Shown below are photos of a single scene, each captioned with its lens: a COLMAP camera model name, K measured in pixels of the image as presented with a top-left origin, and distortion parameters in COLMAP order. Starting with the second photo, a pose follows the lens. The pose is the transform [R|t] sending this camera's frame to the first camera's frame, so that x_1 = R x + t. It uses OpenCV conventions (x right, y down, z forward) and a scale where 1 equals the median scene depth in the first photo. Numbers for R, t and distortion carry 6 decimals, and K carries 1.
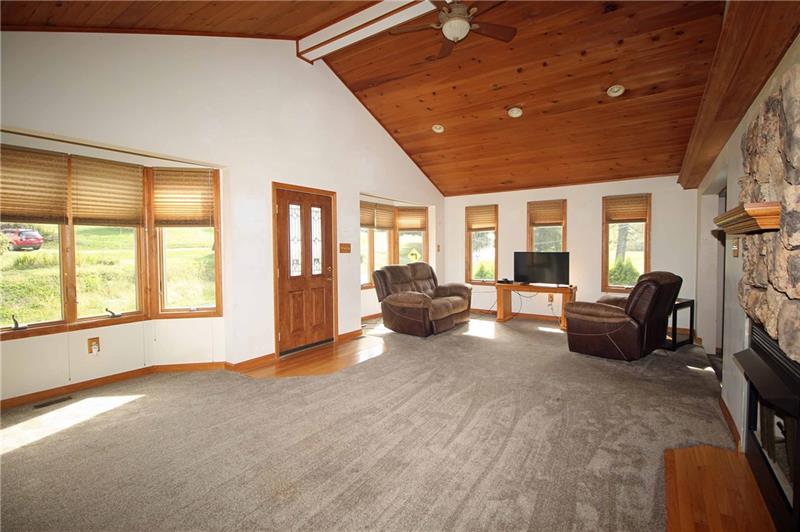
lens RADIAL K [[374.2, 0, 403.9], [0, 374.2, 261.1], [0, 0, 1]] dist [-0.005219, -0.004195]
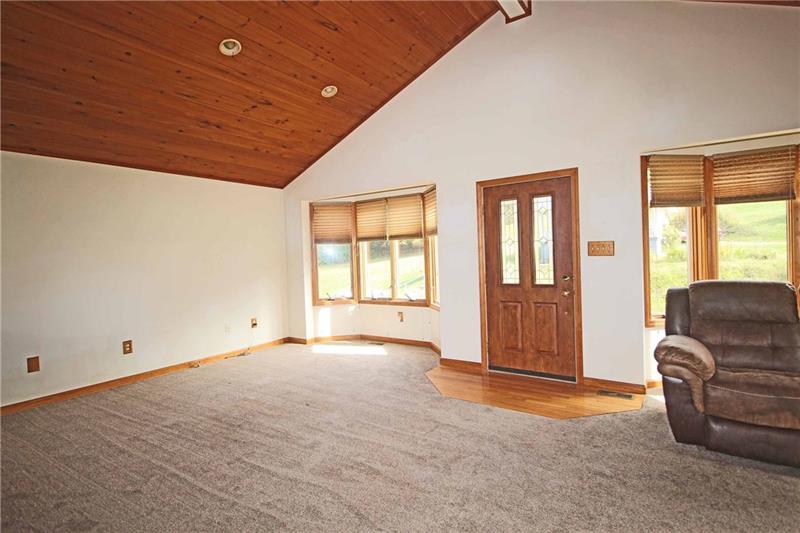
lens RADIAL K [[414.7, 0, 400.8], [0, 414.7, 265.0], [0, 0, 1]] dist [-0.001444, -0.007186]
pose [[-0.031925, 0.033023, -0.998945, 0.582662], [0.002124, 0.999454, 0.032972, -0.030903], [0.999488, -0.001070, -0.031978, 0.691336]]
